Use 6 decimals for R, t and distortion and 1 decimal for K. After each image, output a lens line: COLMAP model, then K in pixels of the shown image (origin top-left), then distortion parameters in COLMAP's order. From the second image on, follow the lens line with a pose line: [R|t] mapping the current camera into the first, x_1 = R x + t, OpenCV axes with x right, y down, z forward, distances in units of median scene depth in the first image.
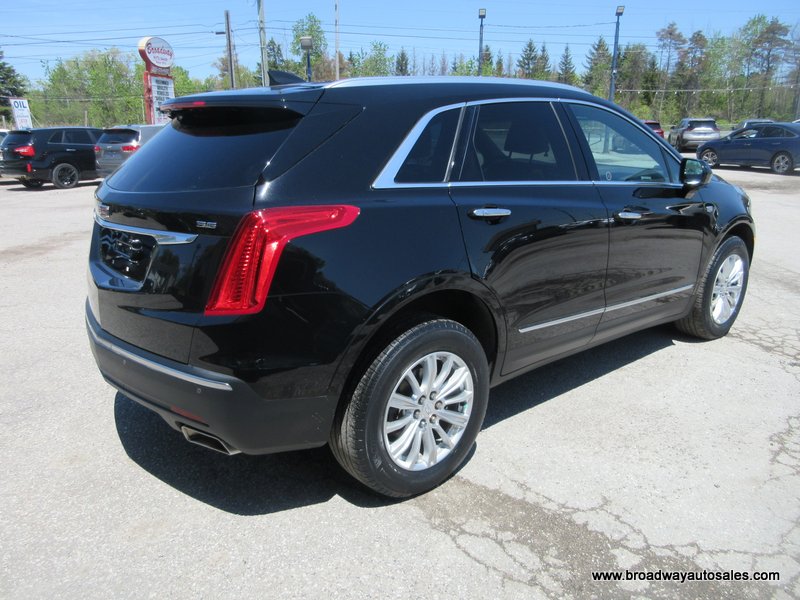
lens RADIAL K [[603.3, 0, 400.4], [0, 603.3, 303.8], [0, 0, 1]] dist [0.012335, -0.005412]
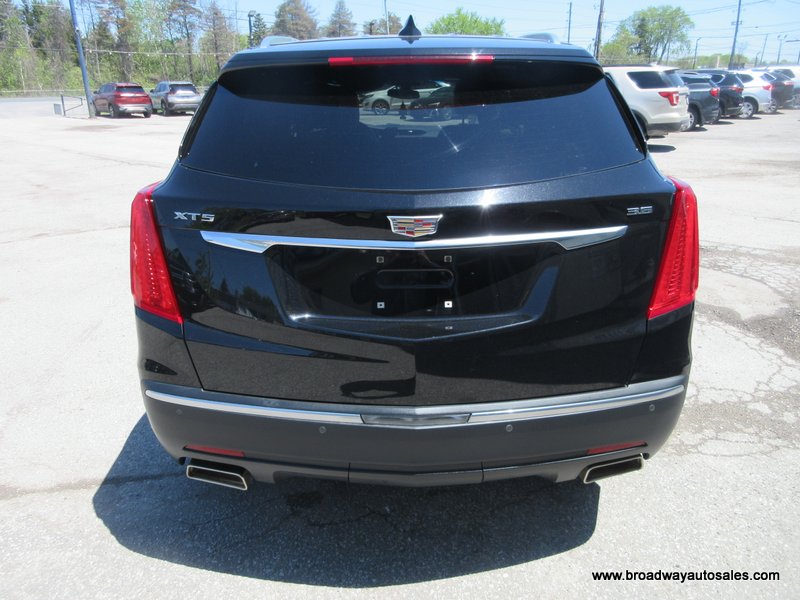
lens RADIAL K [[603.3, 0, 400.4], [0, 603.3, 303.8], [0, 0, 1]] dist [0.012335, -0.005412]
pose [[0.654117, -0.260989, 0.709941, -0.074383], [0.222134, 0.963482, 0.149528, -0.013164], [-0.723041, 0.059893, 0.688204, 0.044139]]
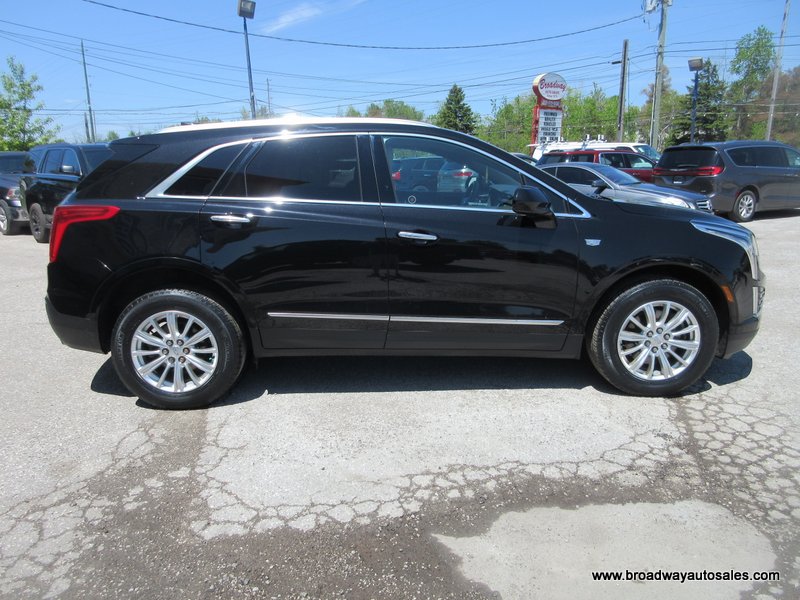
lens RADIAL K [[603.3, 0, 400.4], [0, 603.3, 303.8], [0, 0, 1]] dist [0.012335, -0.005412]
pose [[0.780864, 0.140137, -0.608779, 0.106643], [-0.165243, 0.986138, 0.015049, -0.003816], [0.602449, 0.088846, 0.793197, 0.013246]]
